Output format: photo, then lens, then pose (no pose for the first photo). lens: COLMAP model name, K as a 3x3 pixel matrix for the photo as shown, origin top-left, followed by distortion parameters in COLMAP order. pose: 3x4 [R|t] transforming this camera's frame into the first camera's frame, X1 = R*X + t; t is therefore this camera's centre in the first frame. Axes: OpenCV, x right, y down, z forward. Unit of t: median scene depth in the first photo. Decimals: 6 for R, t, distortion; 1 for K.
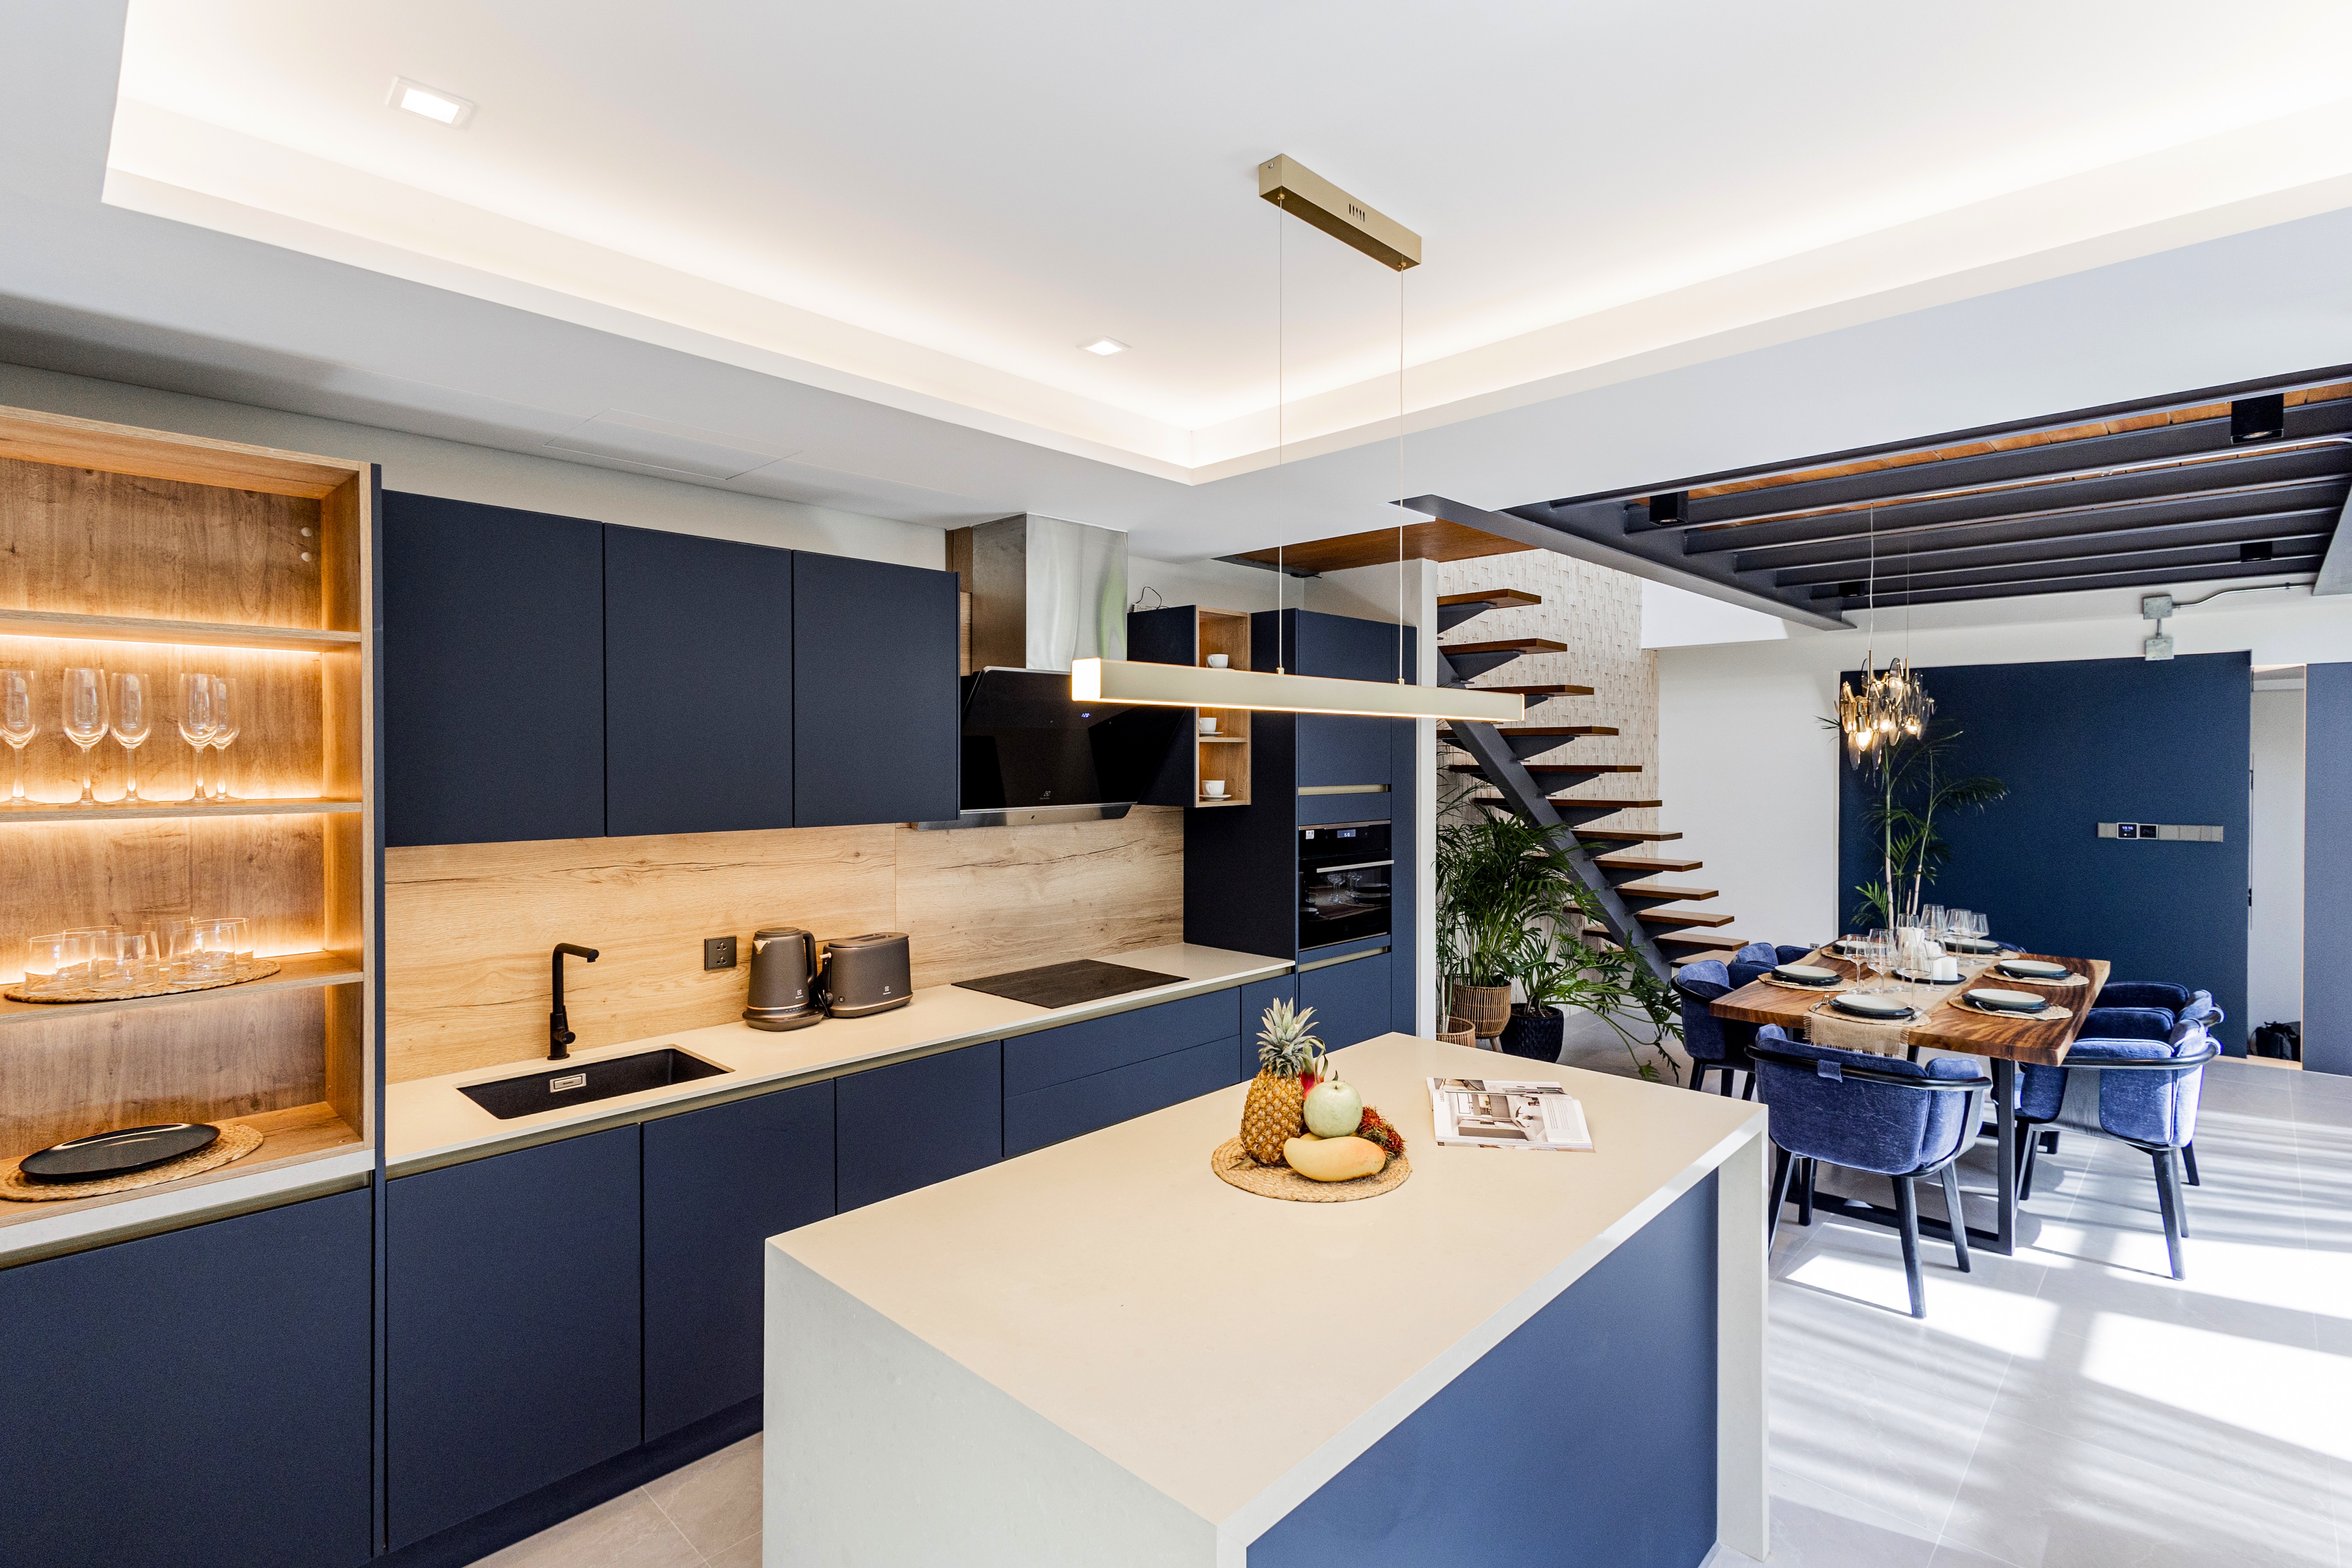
lens RADIAL K [[1107.5, 0, 1200.8], [0, 1107.5, 771.5], [0, 0, 1]] dist [0.010831, -0.001516]
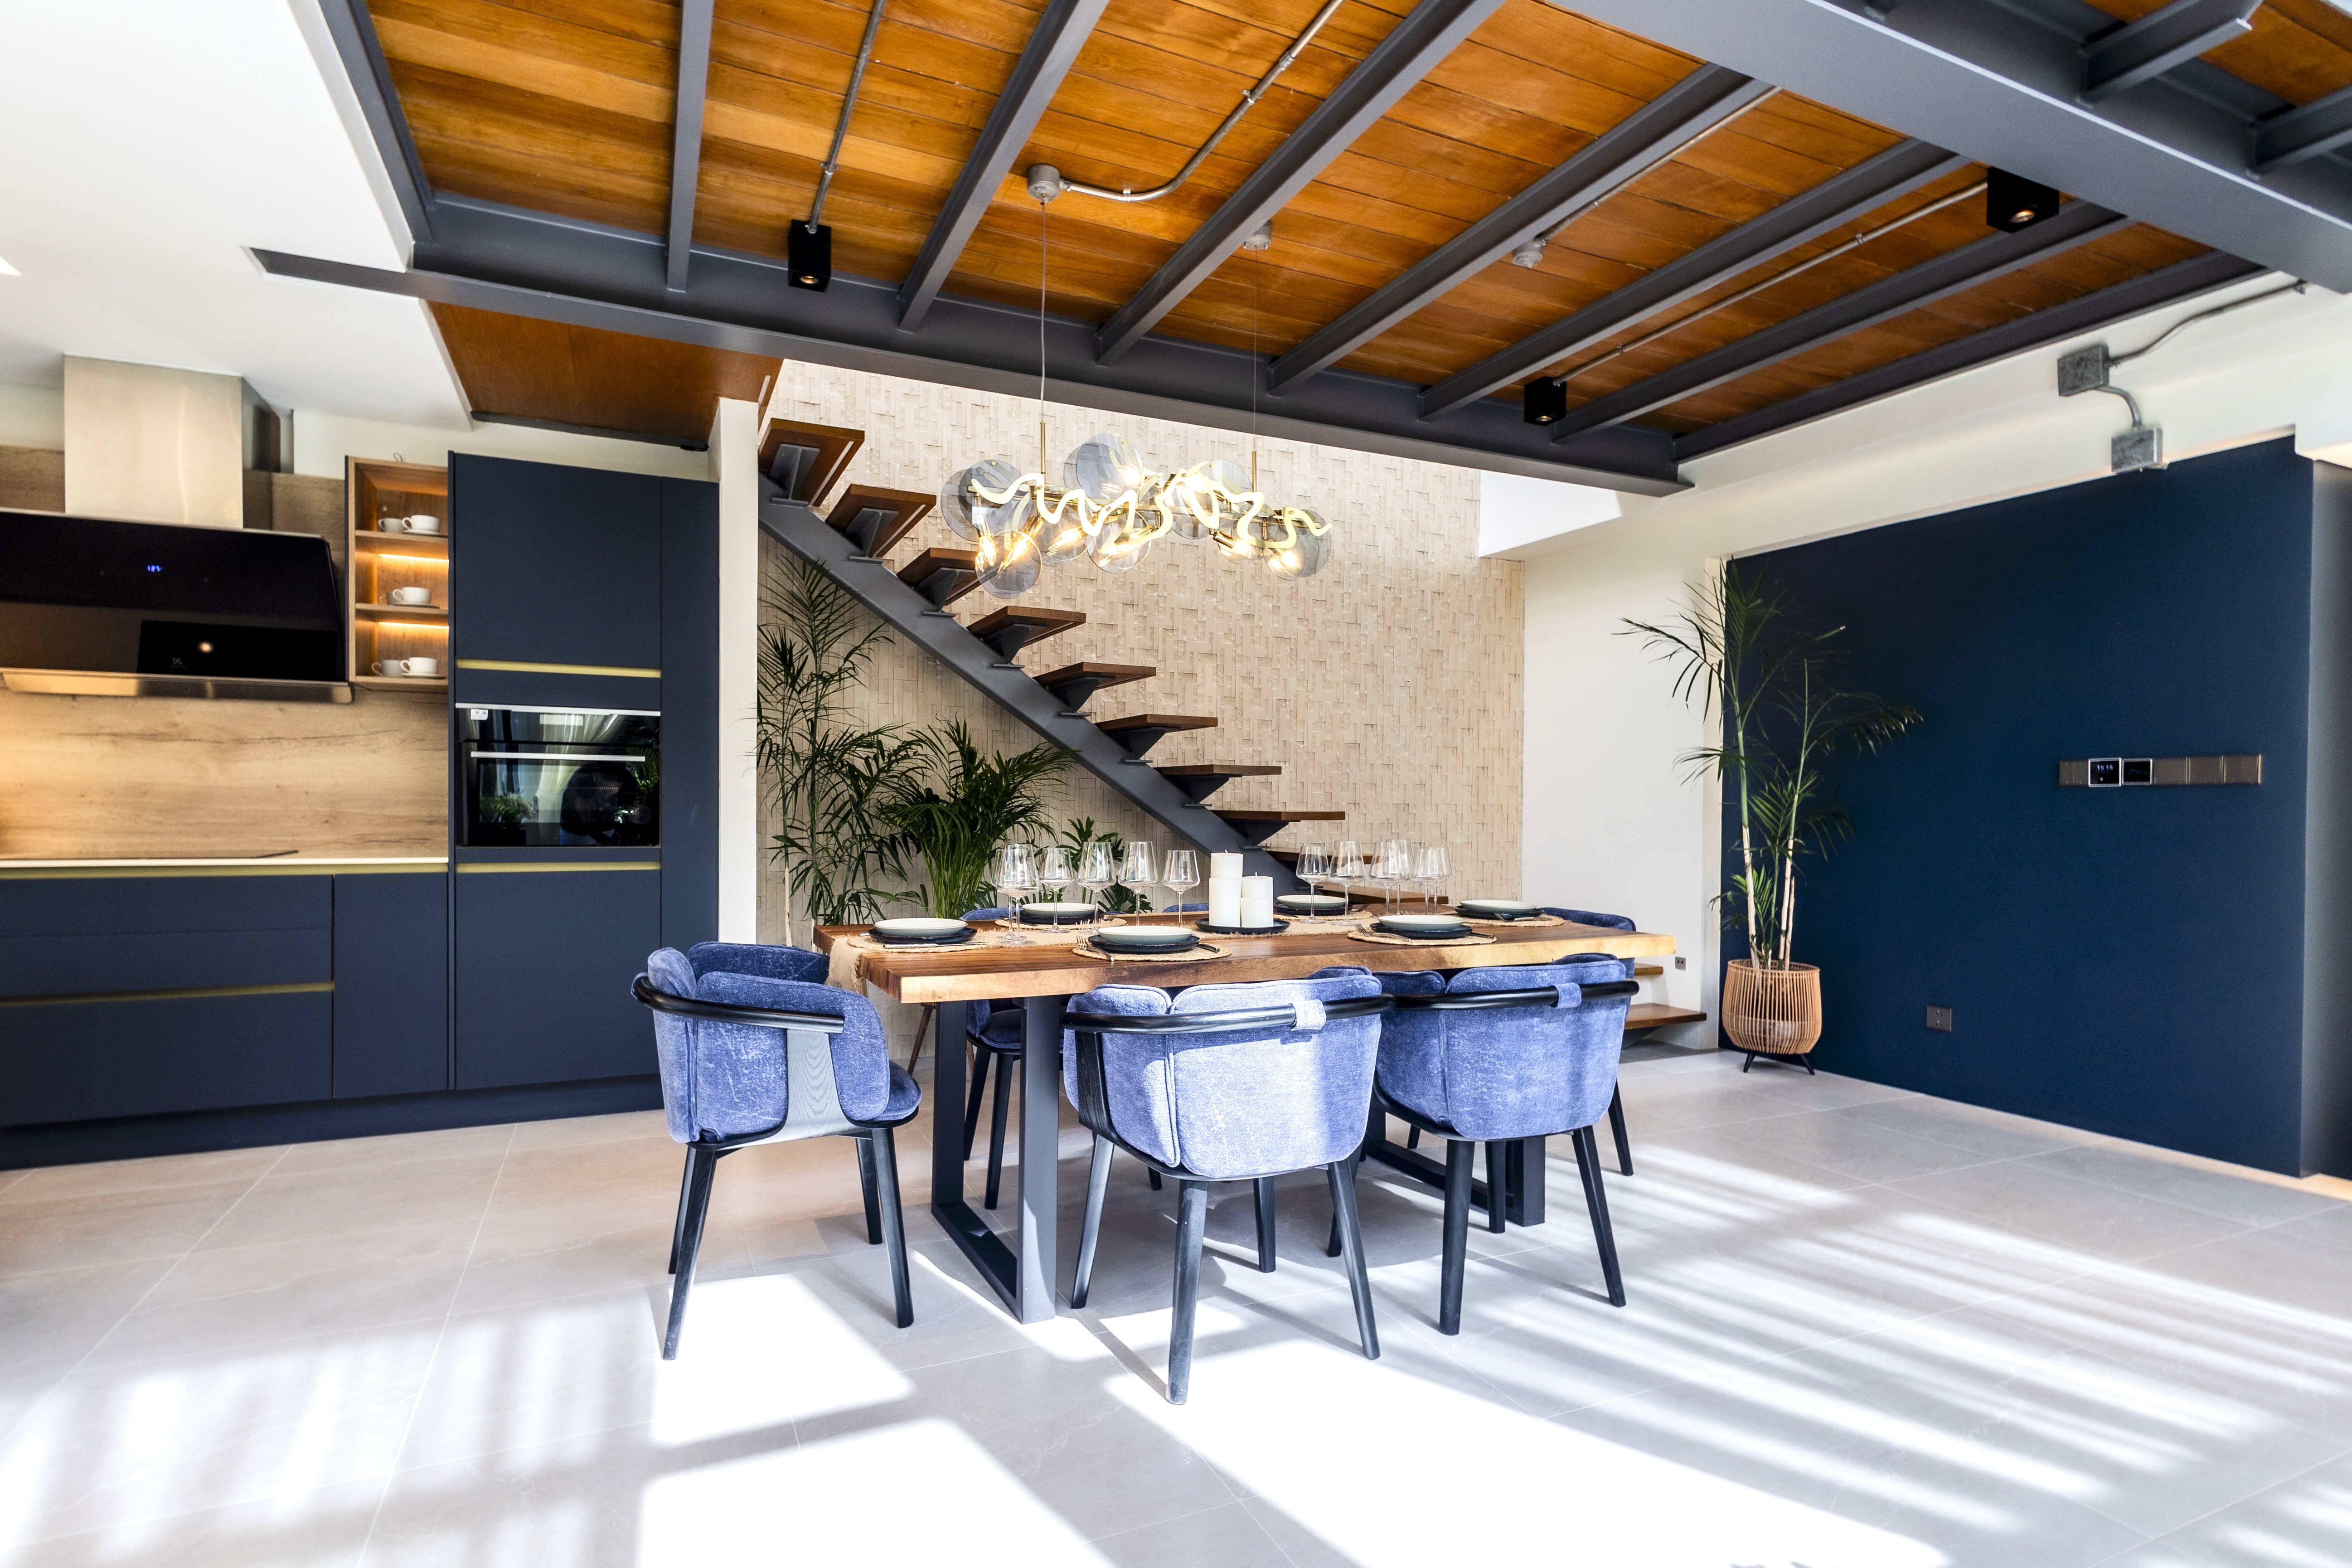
lens RADIAL K [[1140.2, 0, 1141.8], [0, 1140.2, 814.8], [0, 0, 1]] dist [0.008157, -0.000225]
pose [[0.921900, 0.012219, -0.387234, 0.957874], [-0.014369, 0.999893, -0.002655, 0.135882], [0.387160, 0.008012, 0.921978, 0.395505]]
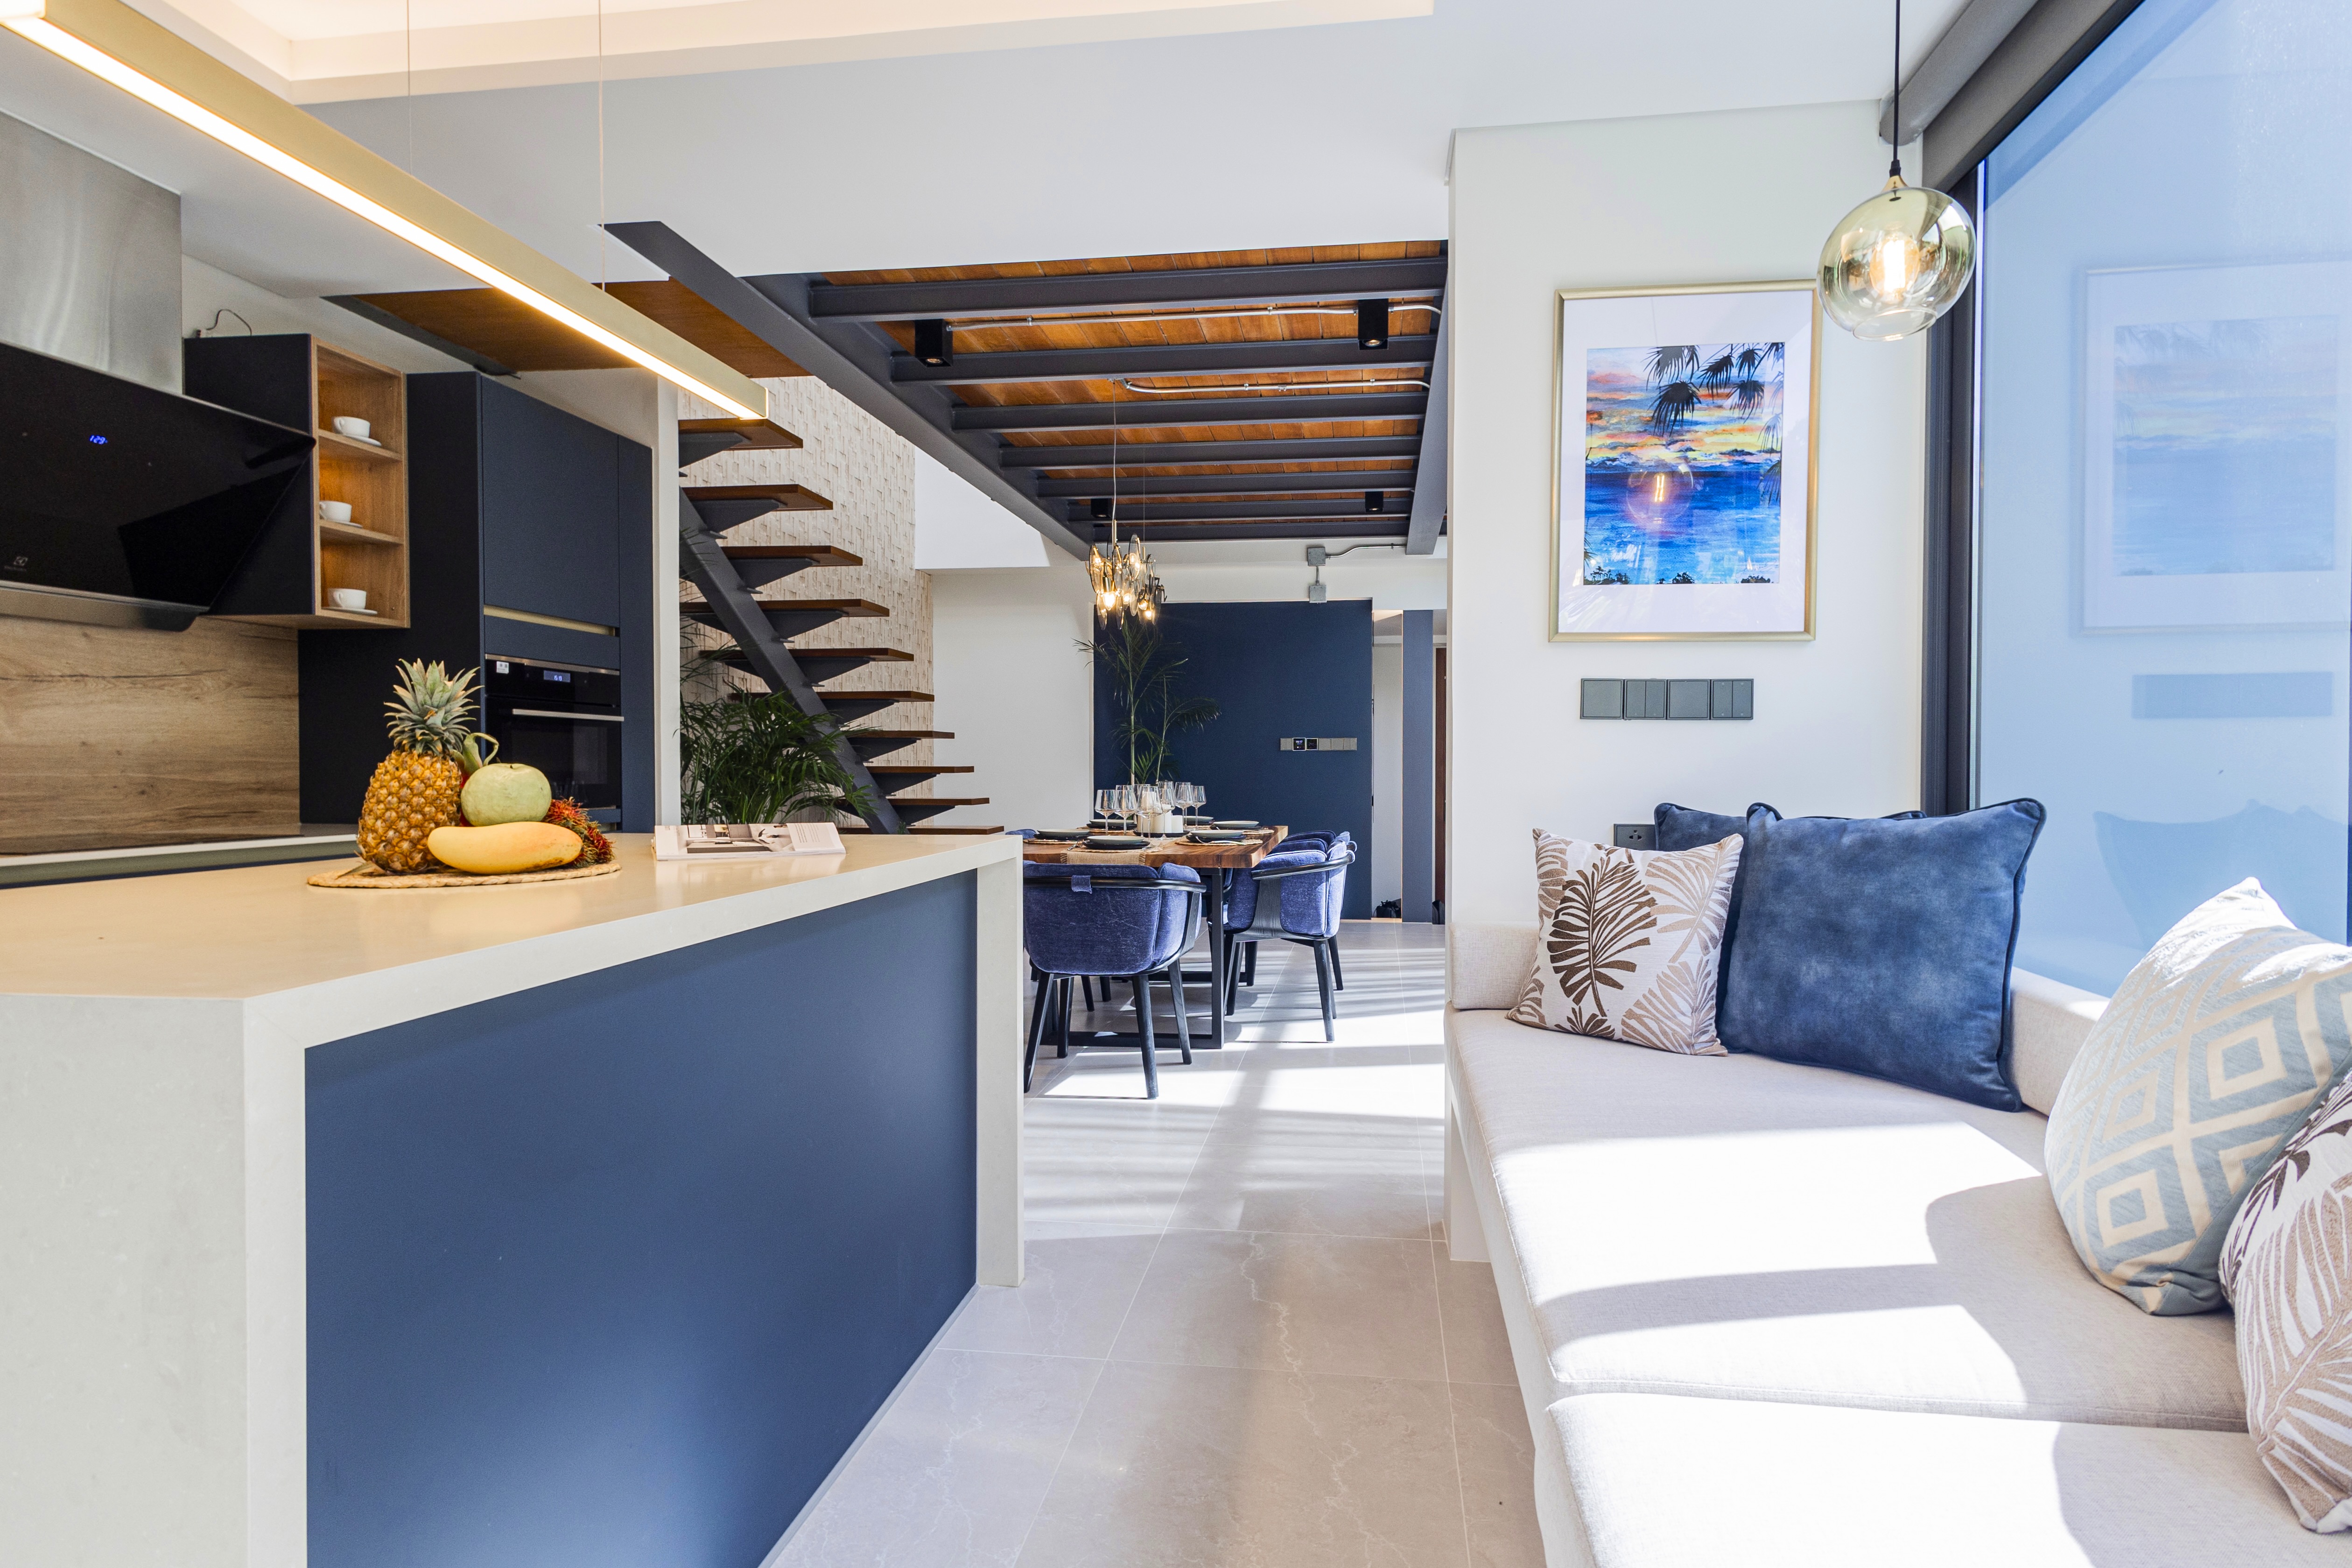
lens RADIAL K [[1175.1, 0, 1224.3], [0, 1175.1, 785.0], [0, 0, 1]] dist [0.022561, -0.007525]
pose [[0.808955, -0.008368, 0.587811, 0.019083], [0.005906, 0.999964, 0.006108, 0.144198], [-0.587841, -0.001470, 0.808975, 0.018204]]
